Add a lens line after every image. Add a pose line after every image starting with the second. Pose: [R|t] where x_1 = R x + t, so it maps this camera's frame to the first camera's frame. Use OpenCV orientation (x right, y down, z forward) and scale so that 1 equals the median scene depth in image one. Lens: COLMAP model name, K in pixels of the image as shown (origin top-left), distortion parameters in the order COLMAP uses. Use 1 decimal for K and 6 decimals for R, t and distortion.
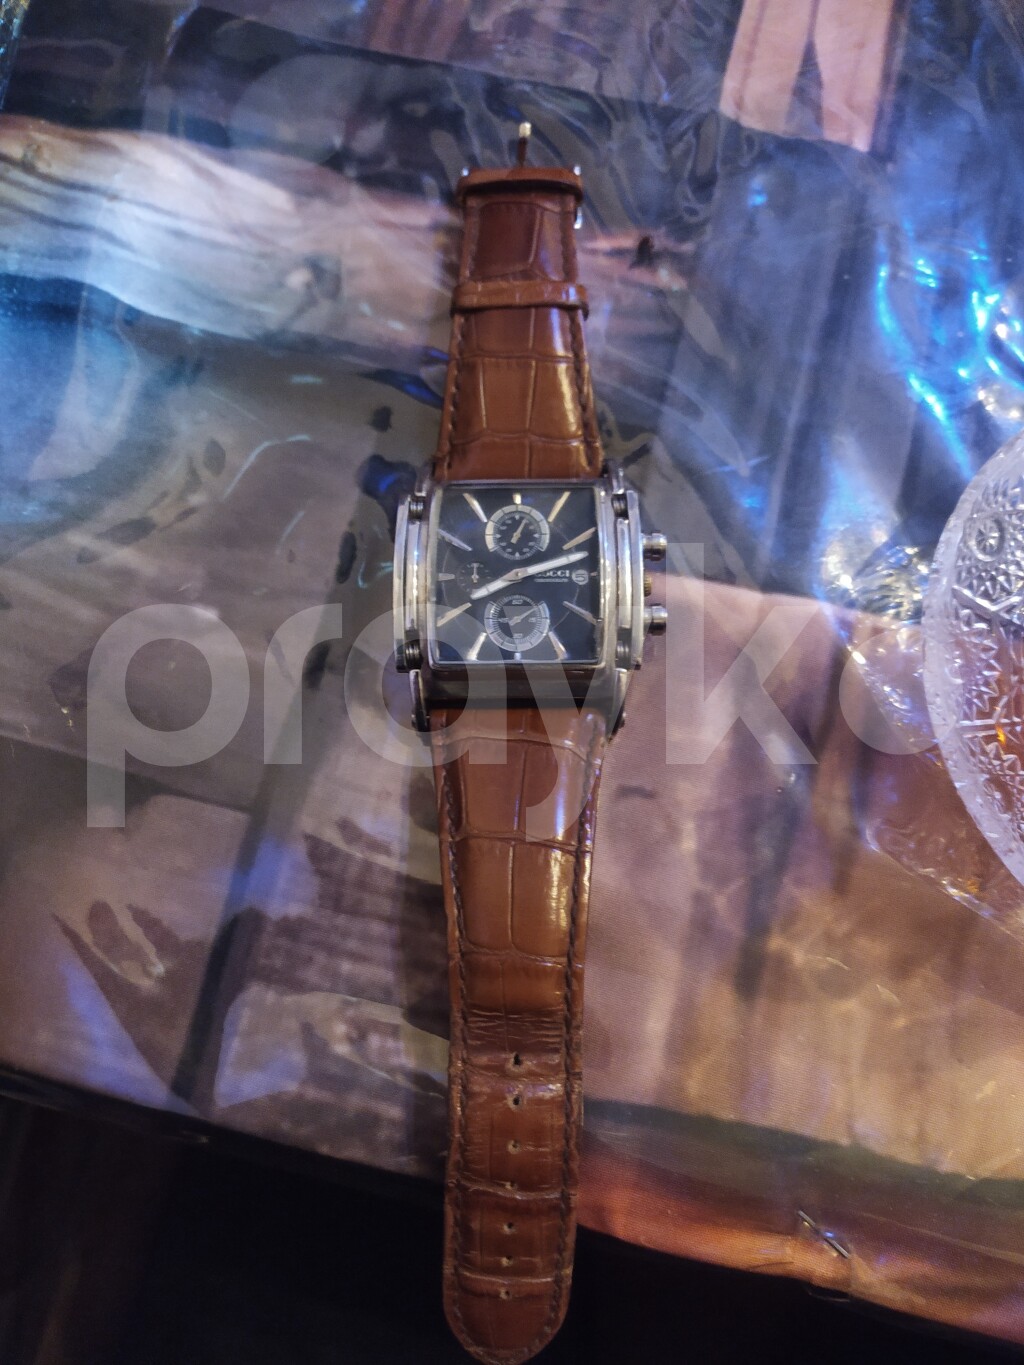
lens RADIAL K [[1039.3, 0, 495.6], [0, 1039.3, 711.1], [0, 0, 1]] dist [0.003119, -0.035913]
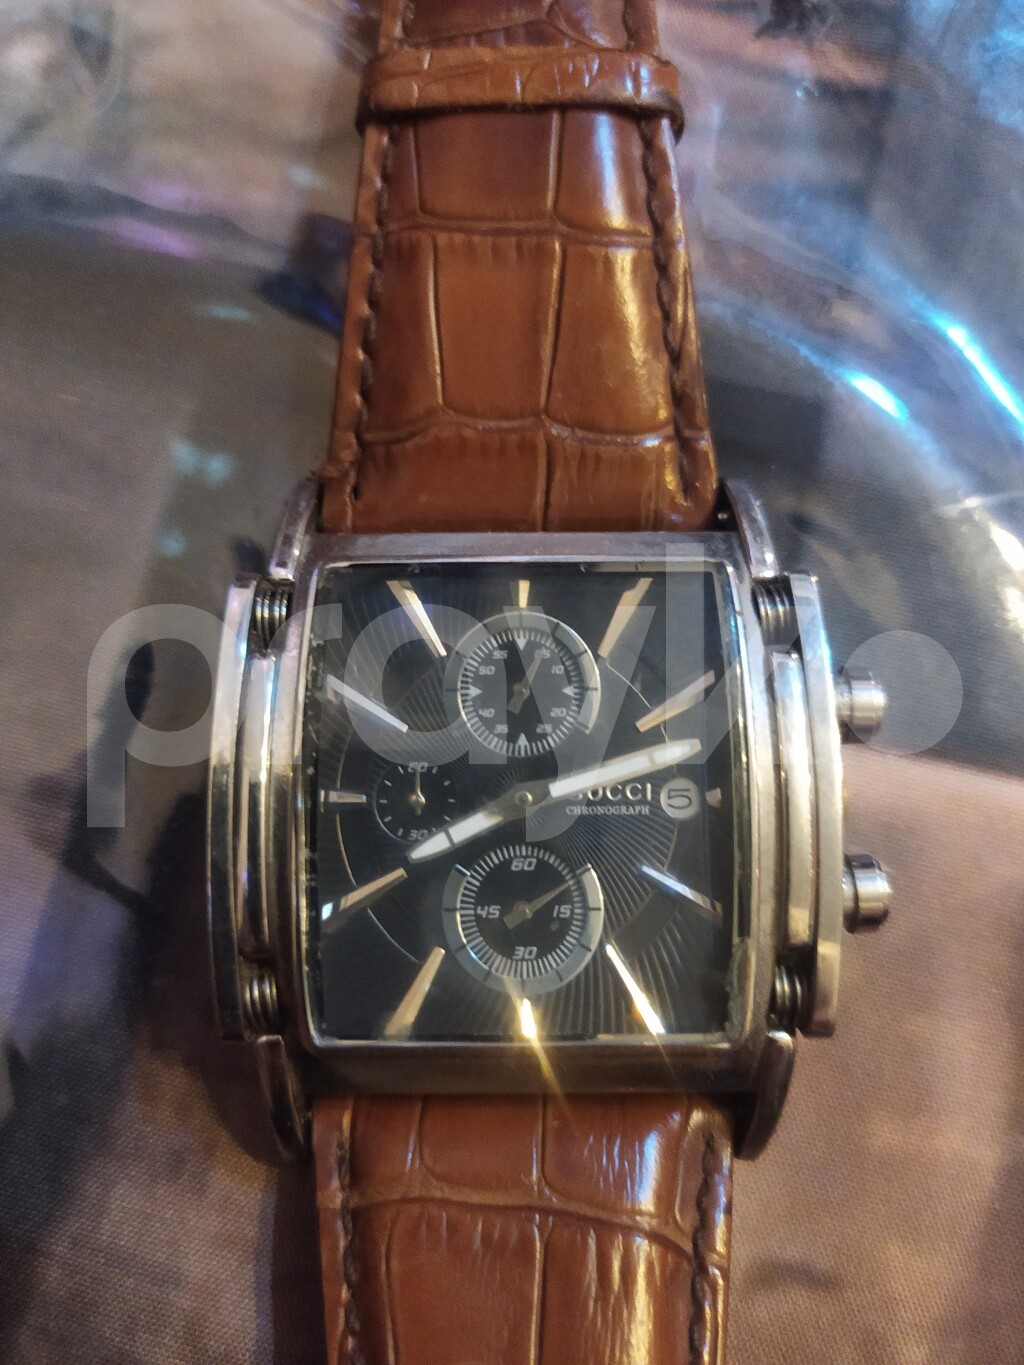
lens RADIAL K [[1039.3, 0, 497.4], [0, 1039.3, 693.4], [0, 0, 1]] dist [0.003119, -0.035913]
pose [[0.999242, -0.005140, 0.038576, -0.003907], [0.002153, 0.997022, 0.077091, -0.187881], [-0.038858, -0.076950, 0.996277, 0.570312]]
